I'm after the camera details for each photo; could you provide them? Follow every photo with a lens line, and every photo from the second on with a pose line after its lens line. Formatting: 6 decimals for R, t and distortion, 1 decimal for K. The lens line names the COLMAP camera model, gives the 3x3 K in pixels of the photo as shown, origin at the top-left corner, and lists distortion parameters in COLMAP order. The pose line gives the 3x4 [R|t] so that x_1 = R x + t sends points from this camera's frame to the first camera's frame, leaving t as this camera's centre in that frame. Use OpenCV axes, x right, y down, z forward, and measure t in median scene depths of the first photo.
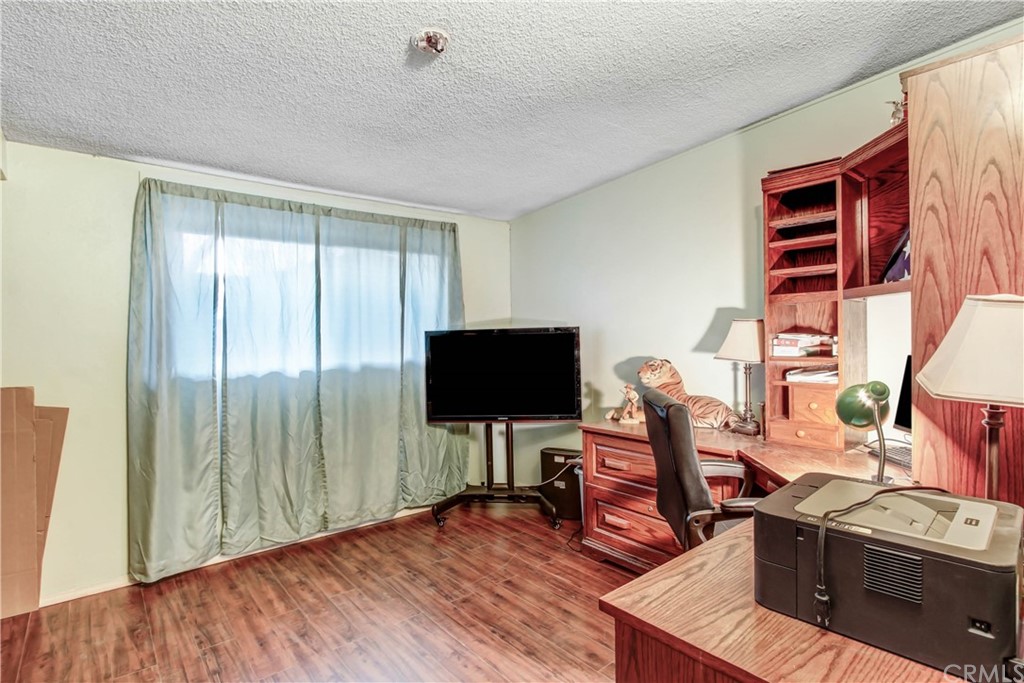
lens RADIAL K [[497.1, 0, 522.4], [0, 497.1, 339.6], [0, 0, 1]] dist [-0.017248, 0.003353]
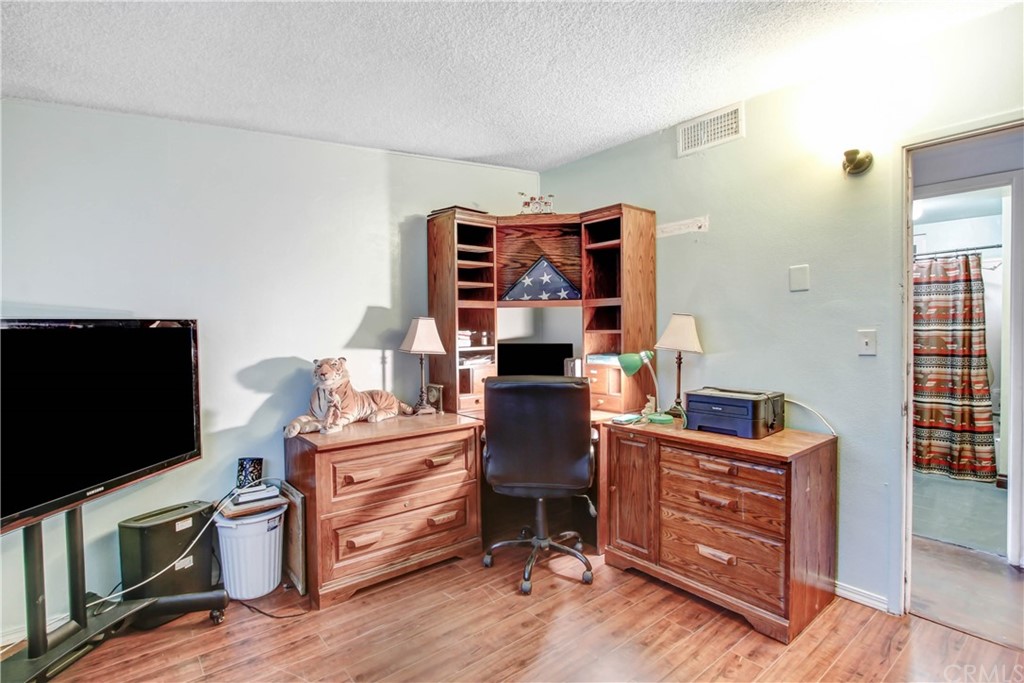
lens RADIAL K [[497.1, 0, 489.4], [0, 497.1, 333.2], [0, 0, 1]] dist [-0.017248, 0.003353]
pose [[0.063111, 0.000828, 0.998006, -0.685389], [0.017814, 0.999839, -0.001957, 0.001601], [-0.997847, 0.017902, 0.063086, 0.715817]]
